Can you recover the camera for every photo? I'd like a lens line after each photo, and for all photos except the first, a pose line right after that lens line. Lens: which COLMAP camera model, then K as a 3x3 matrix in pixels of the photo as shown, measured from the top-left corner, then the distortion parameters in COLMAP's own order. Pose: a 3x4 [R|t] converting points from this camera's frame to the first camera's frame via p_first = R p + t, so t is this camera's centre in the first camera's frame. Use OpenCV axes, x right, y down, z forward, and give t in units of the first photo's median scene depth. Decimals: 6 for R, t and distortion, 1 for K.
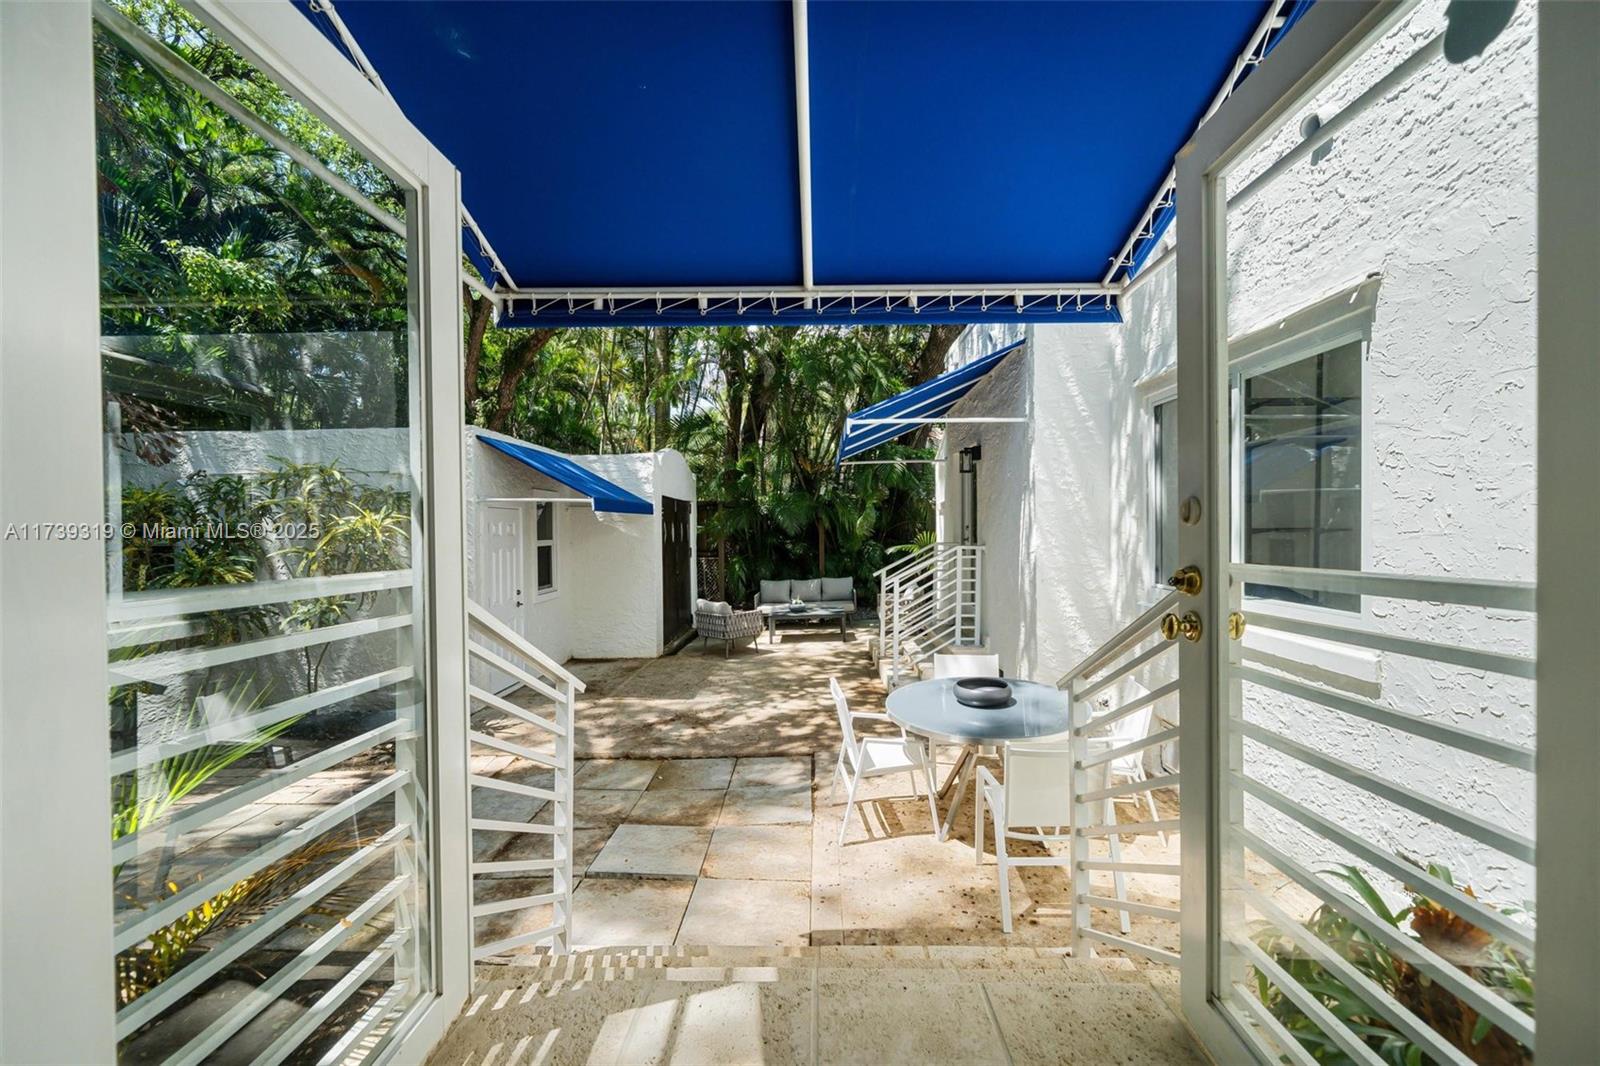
lens RADIAL K [[644.3, 0, 800.0], [0, 644.3, 533.0], [0, 0, 1]] dist [0.000063, 0.000016]
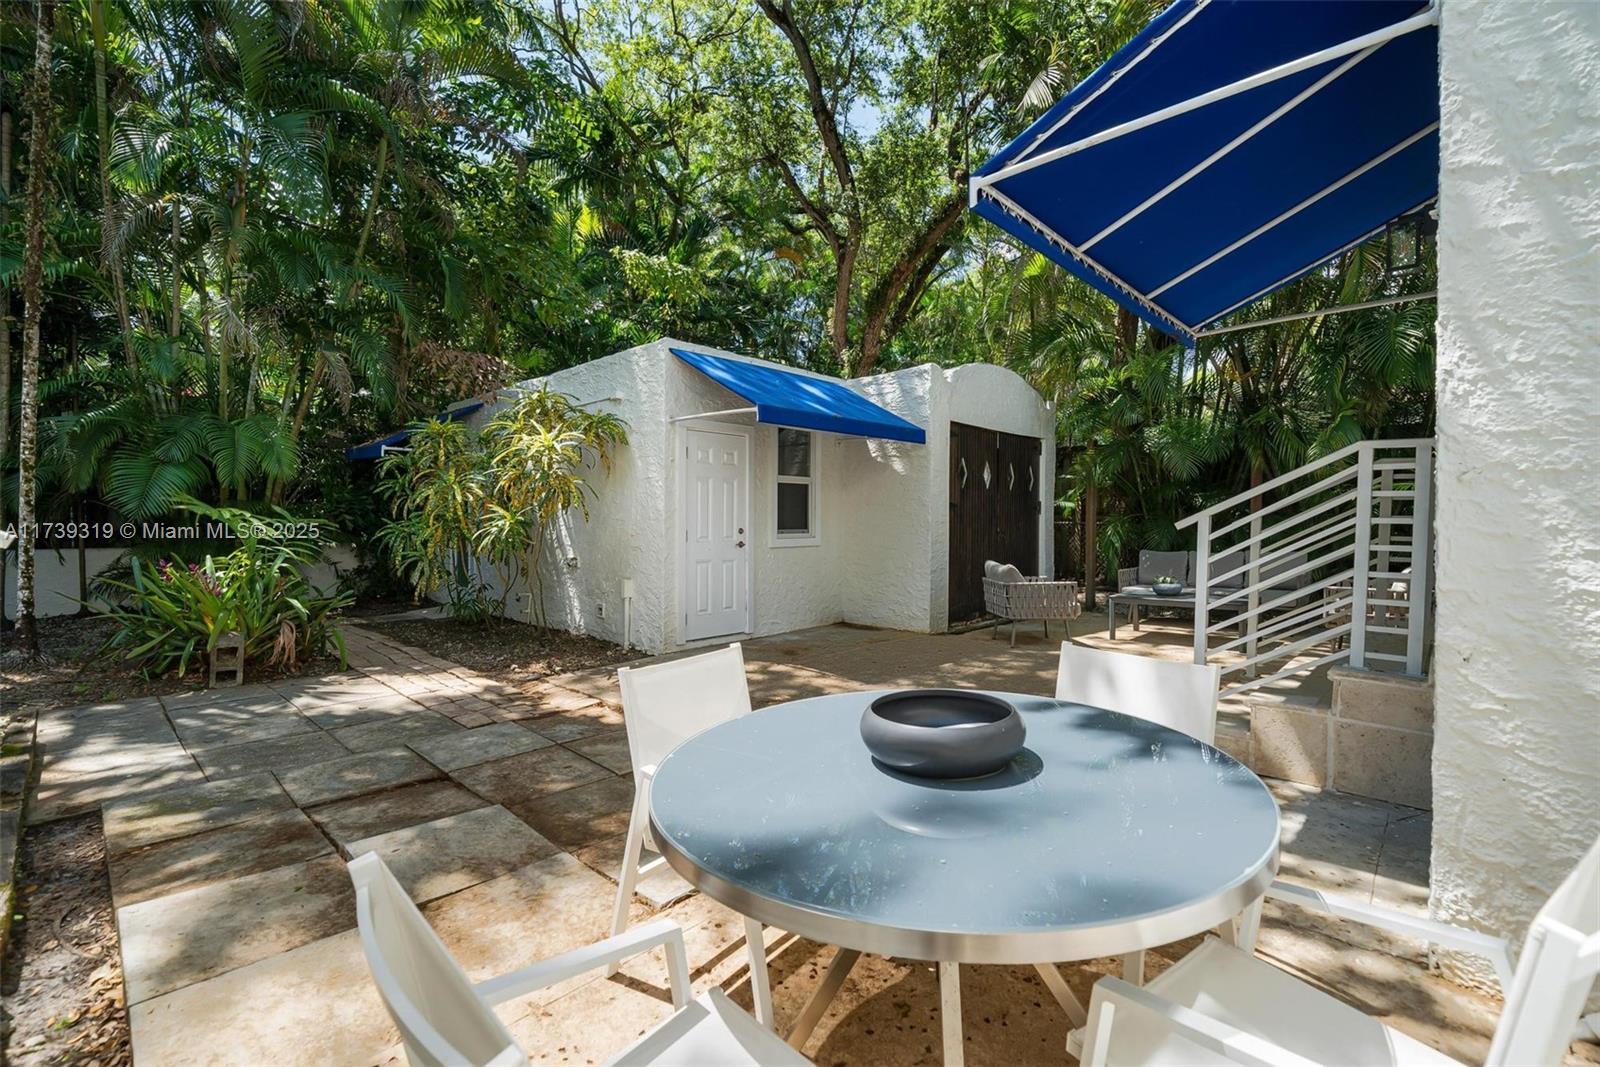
lens RADIAL K [[688.6, 0, 800.0], [0, 688.6, 533.5], [0, 0, 1]] dist [-0.001815, -0.000055]
pose [[0.739730, 0.029893, -0.672239, 0.229510], [-0.016915, 0.999523, 0.025833, 0.063275], [0.672691, -0.007739, 0.739883, 0.325681]]
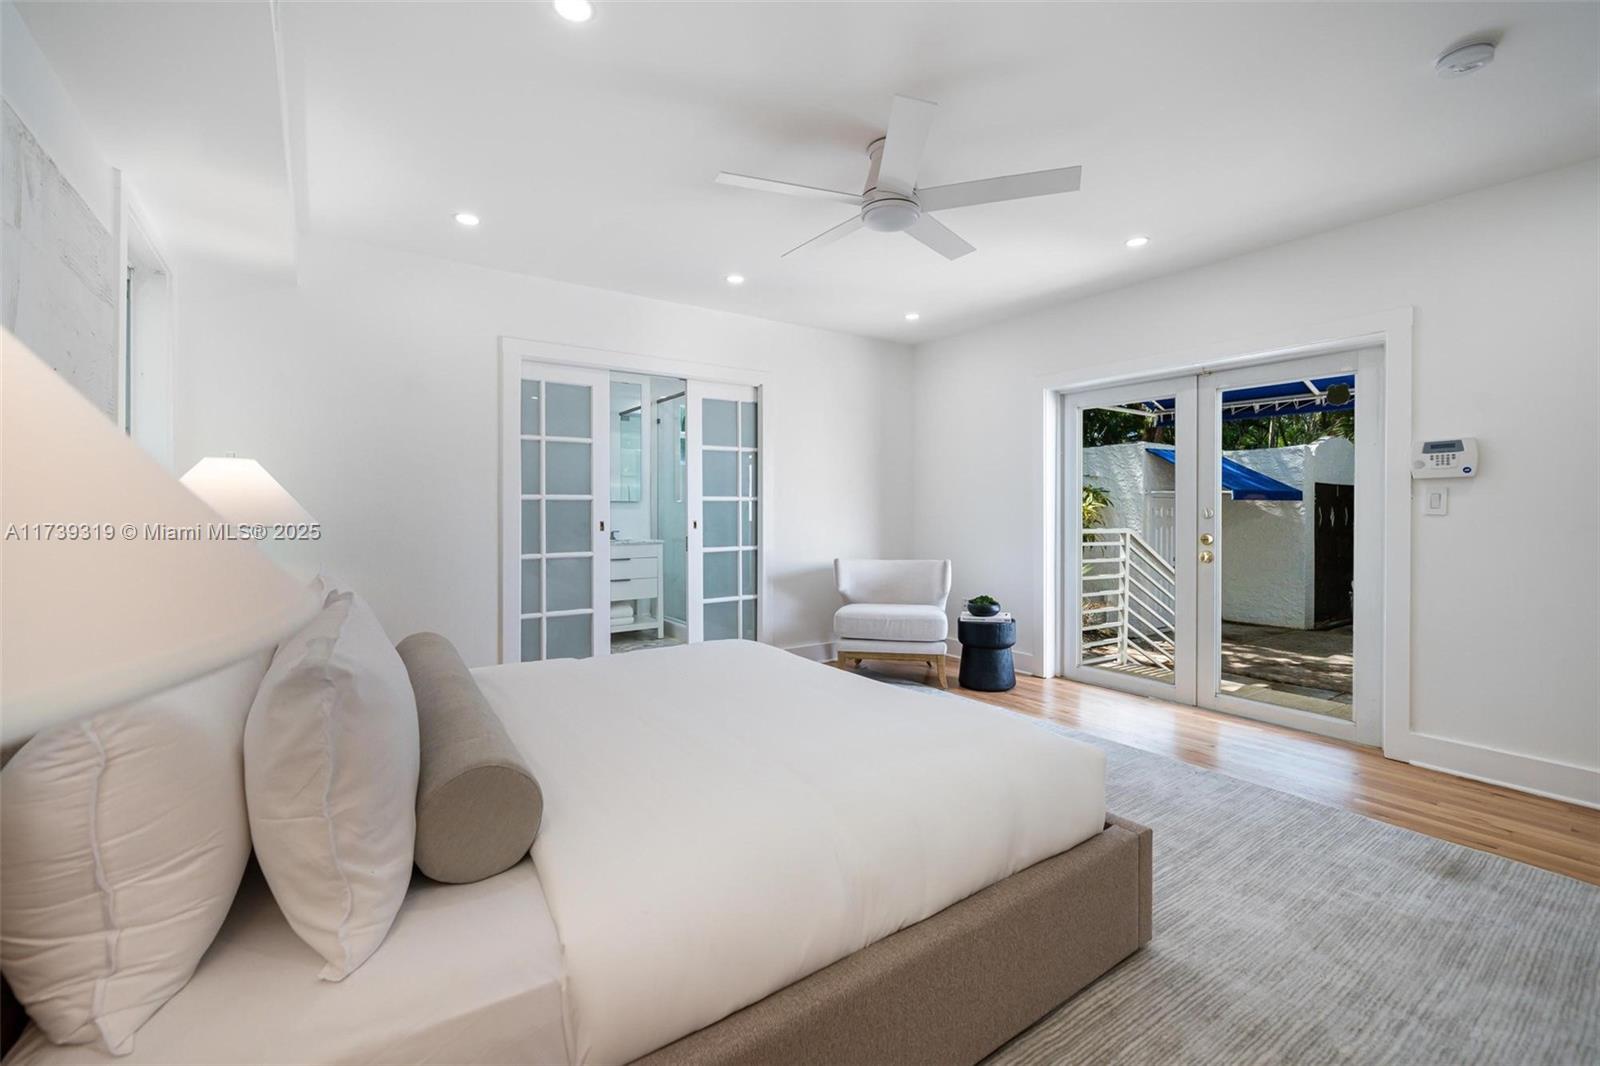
lens RADIAL K [[679.3, 0, 802.9], [0, 679.3, 512.5], [0, 0, 1]] dist [-0.001344, -0.000109]
pose [[0.597454, 0.013304, -0.801793, 0.216815], [-0.013500, 0.999888, 0.006532, -0.004156], [0.801789, 0.006922, 0.597567, -0.435087]]
